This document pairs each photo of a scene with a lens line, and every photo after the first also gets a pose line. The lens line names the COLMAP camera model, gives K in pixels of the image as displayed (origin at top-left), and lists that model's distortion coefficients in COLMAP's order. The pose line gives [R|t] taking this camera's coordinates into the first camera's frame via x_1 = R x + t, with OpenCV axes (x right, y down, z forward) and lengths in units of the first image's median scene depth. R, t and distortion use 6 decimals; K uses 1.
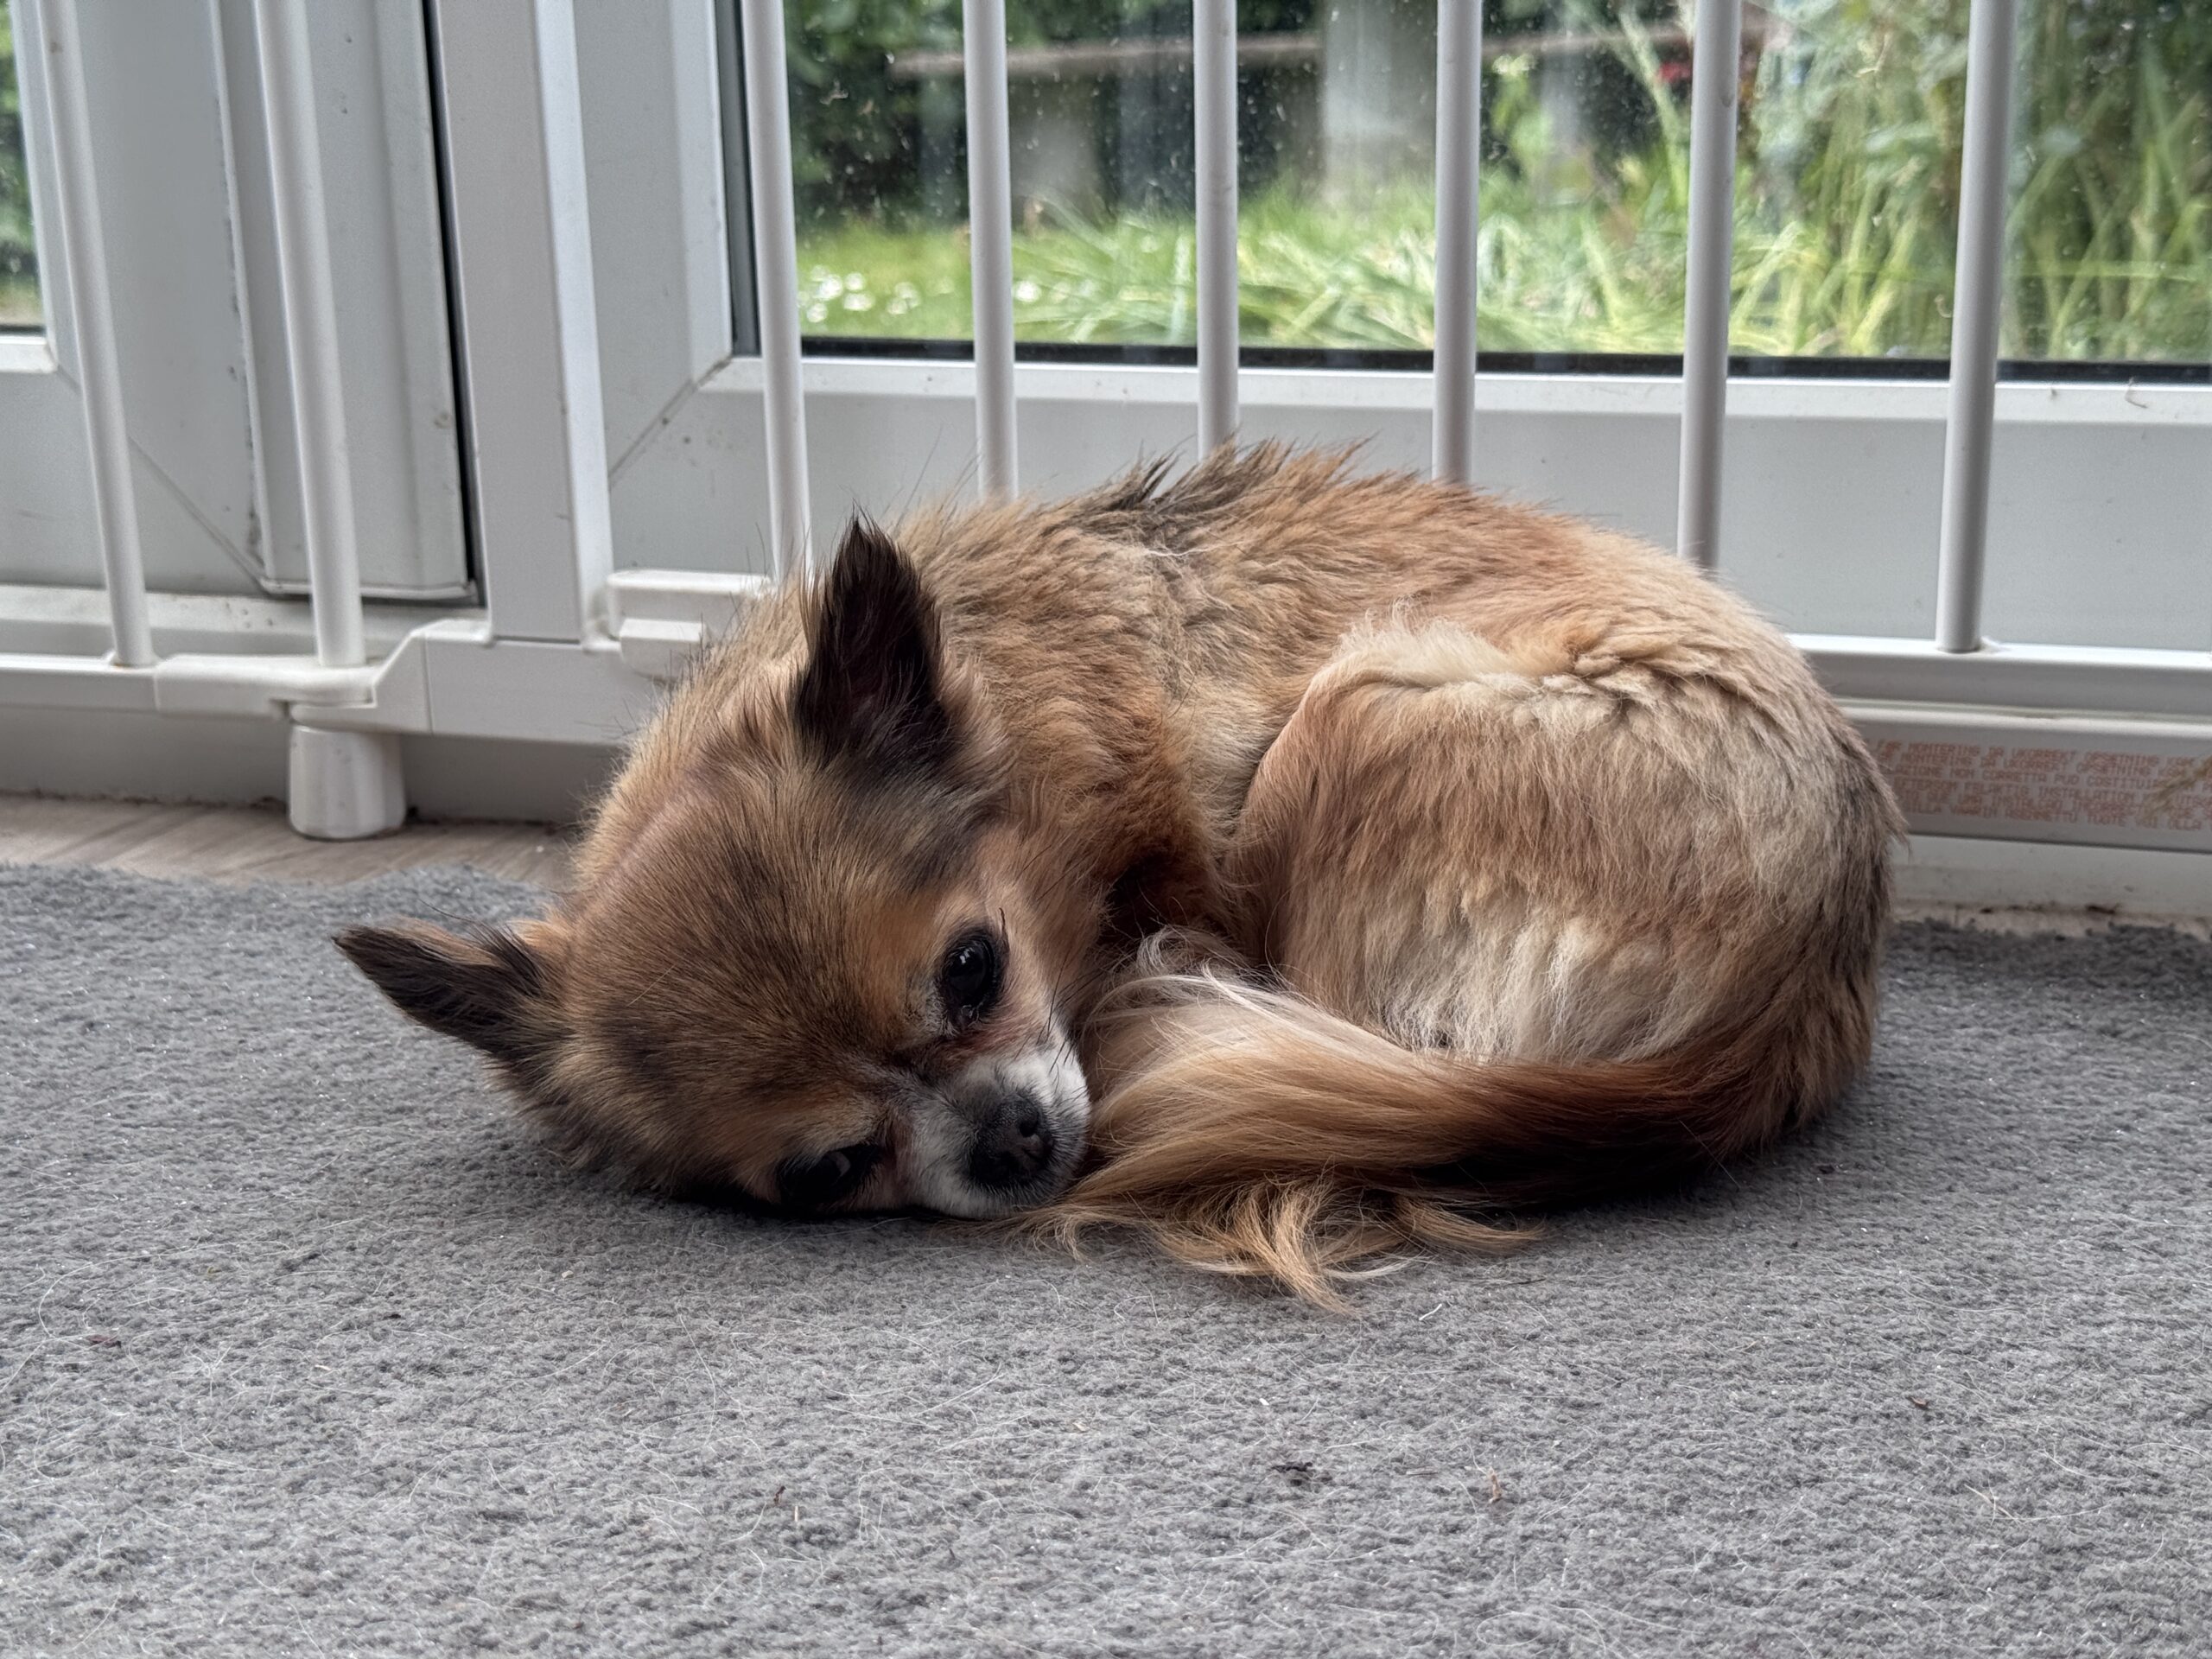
lens RADIAL K [[3068.0, 0, 1106.0], [0, 3068.0, 829.5], [0, 0, 1]] dist [0.021634, 0.015169]
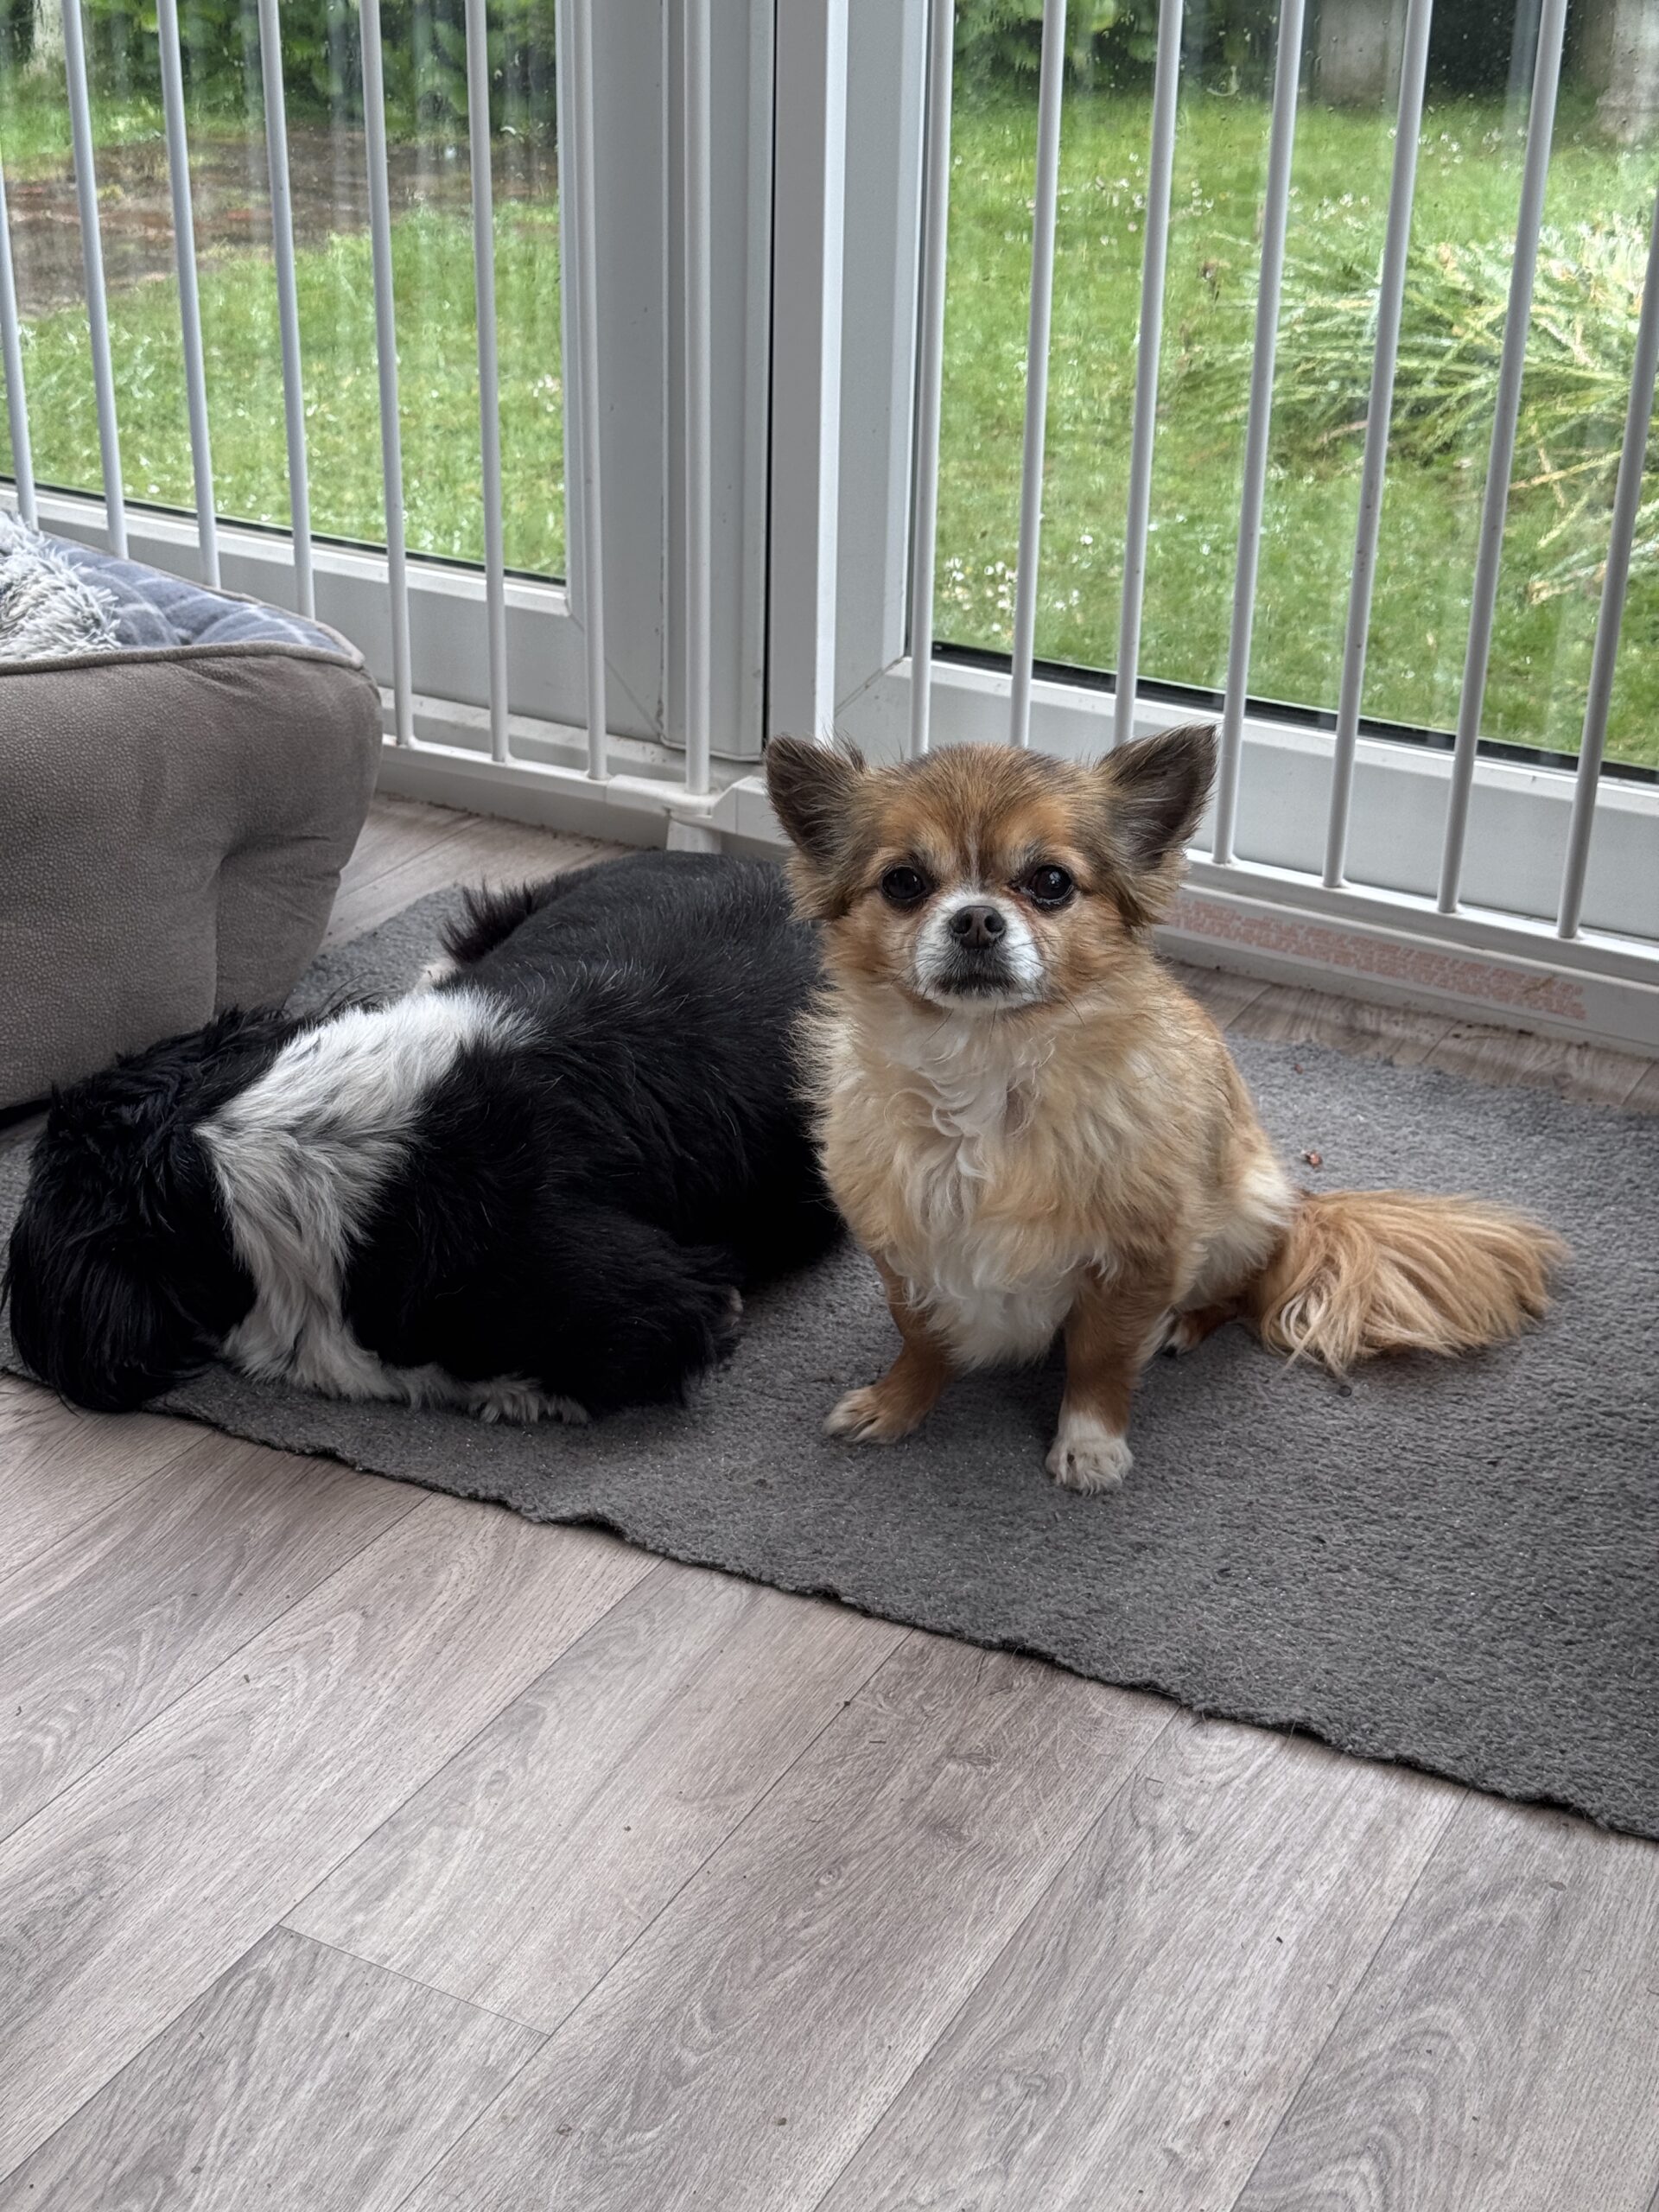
lens RADIAL K [[3068.0, 0, 829.5], [0, 3068.0, 1106.0], [0, 0, 1]] dist [0.021634, 0.015169]
pose [[0.978239, 0.129319, -0.162250, 0.187211], [-0.097027, 0.976352, 0.193190, -0.246757], [0.183396, -0.173243, 0.967653, -0.957493]]
